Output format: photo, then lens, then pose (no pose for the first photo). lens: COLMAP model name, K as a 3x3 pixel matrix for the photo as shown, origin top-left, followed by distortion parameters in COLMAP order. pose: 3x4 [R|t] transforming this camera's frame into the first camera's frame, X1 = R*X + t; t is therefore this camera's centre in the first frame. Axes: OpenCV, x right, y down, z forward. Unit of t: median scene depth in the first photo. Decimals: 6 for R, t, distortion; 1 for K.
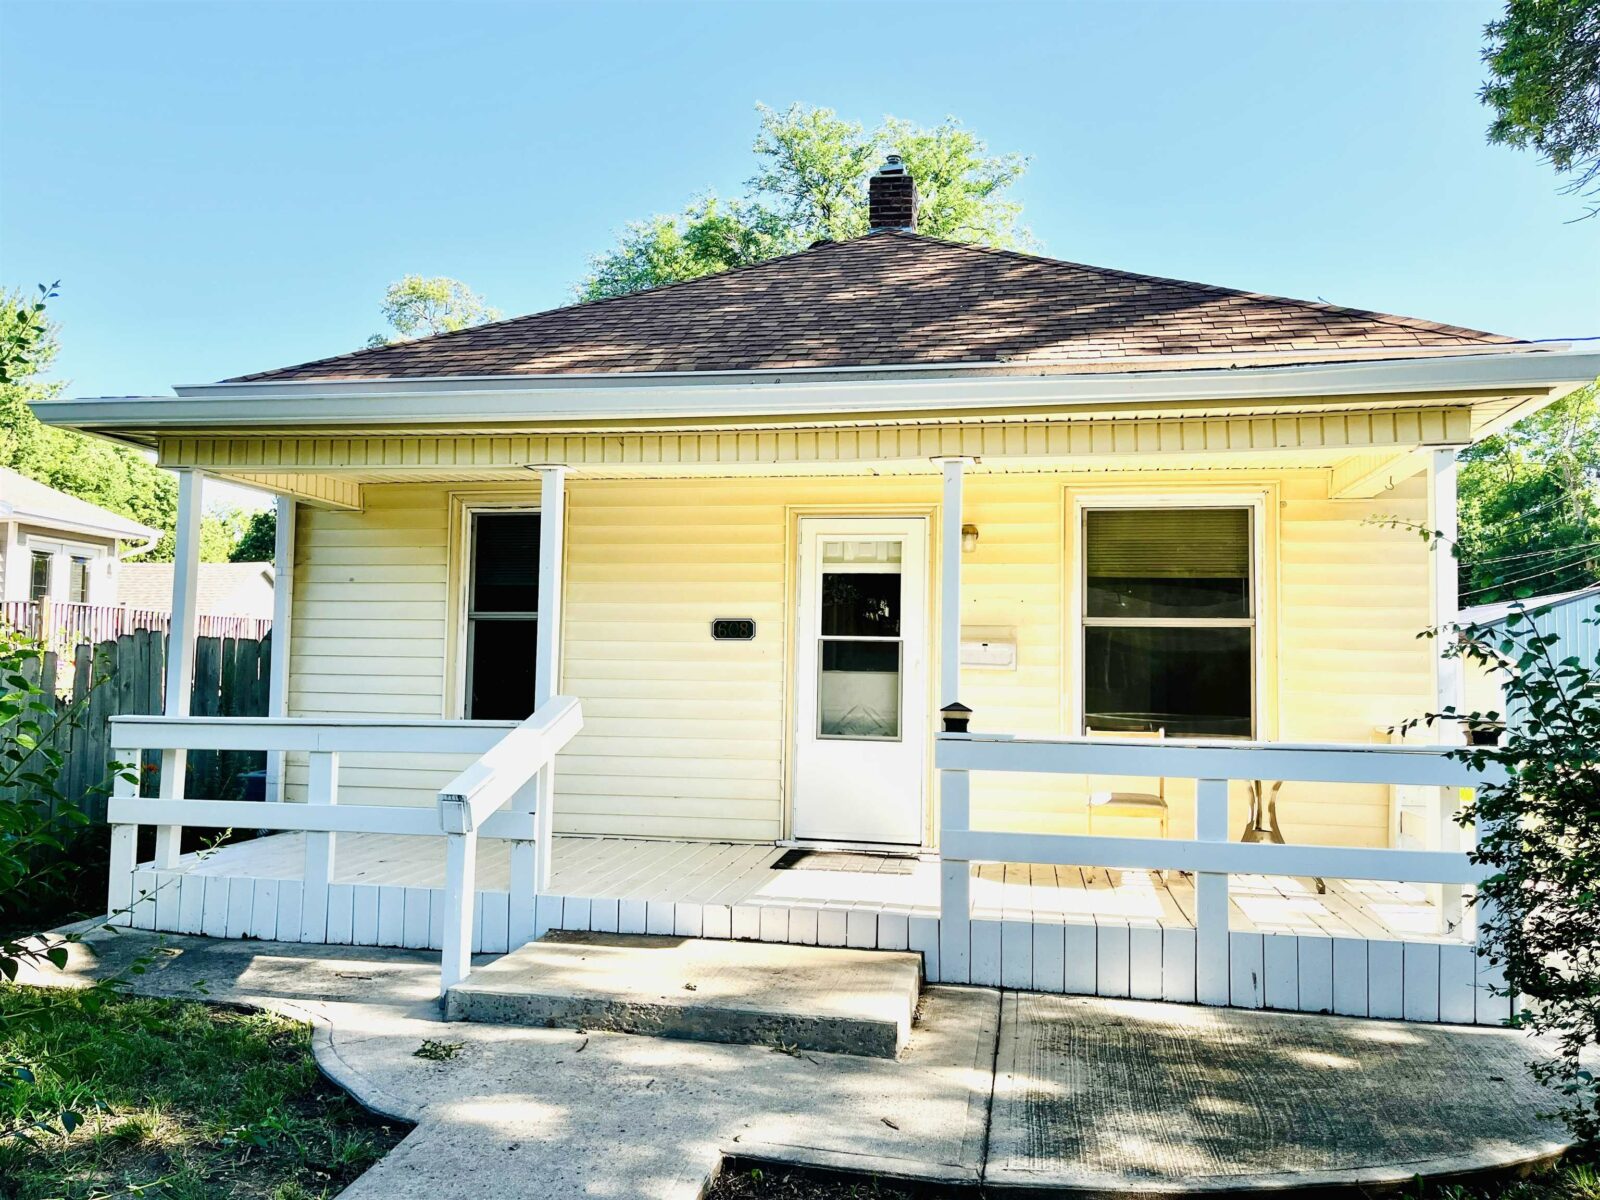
lens RADIAL K [[1216.5, 0, 802.8], [0, 1216.5, 604.0], [0, 0, 1]] dist [0.056442, -0.056438]
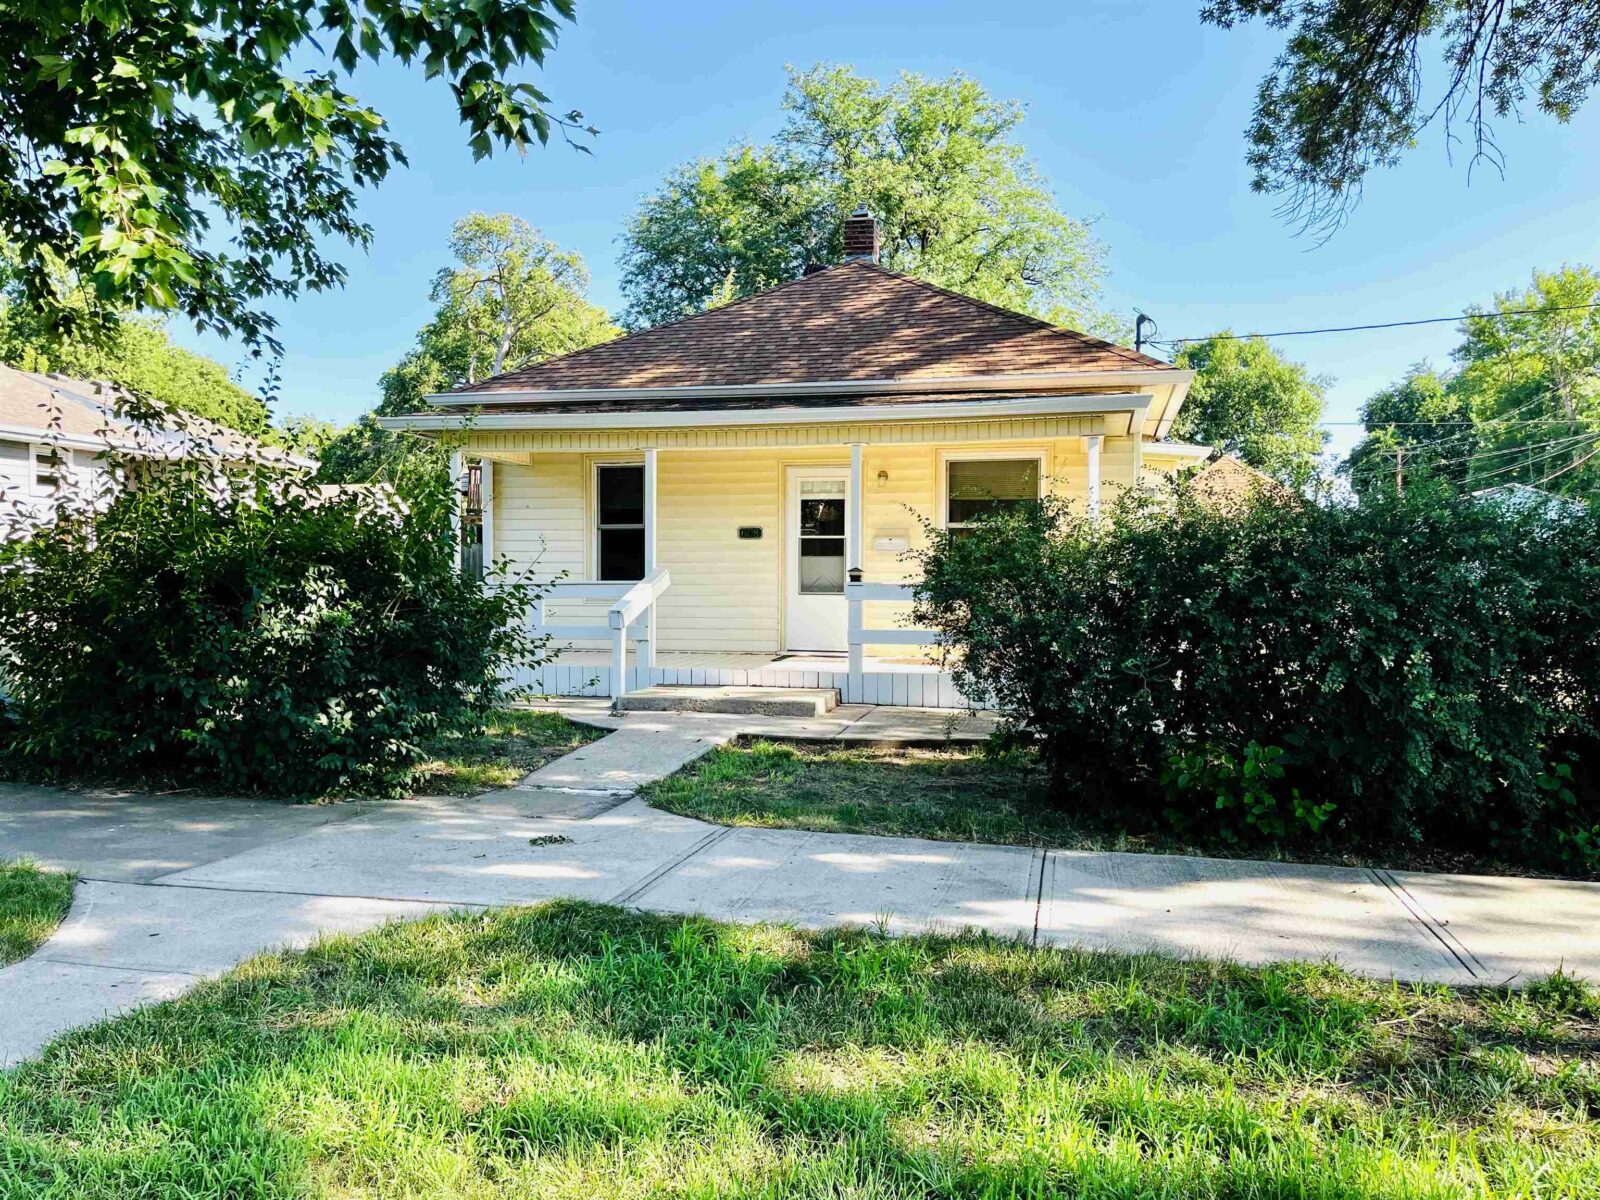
lens RADIAL K [[1211.6, 0, 800.2], [0, 1211.6, 638.9], [0, 0, 1]] dist [0.072131, 0.000650]
pose [[0.998914, -0.011861, -0.045047, 0.087087], [0.016578, 0.994247, 0.105825, -0.010458], [0.043533, -0.106456, 0.993364, -0.711202]]
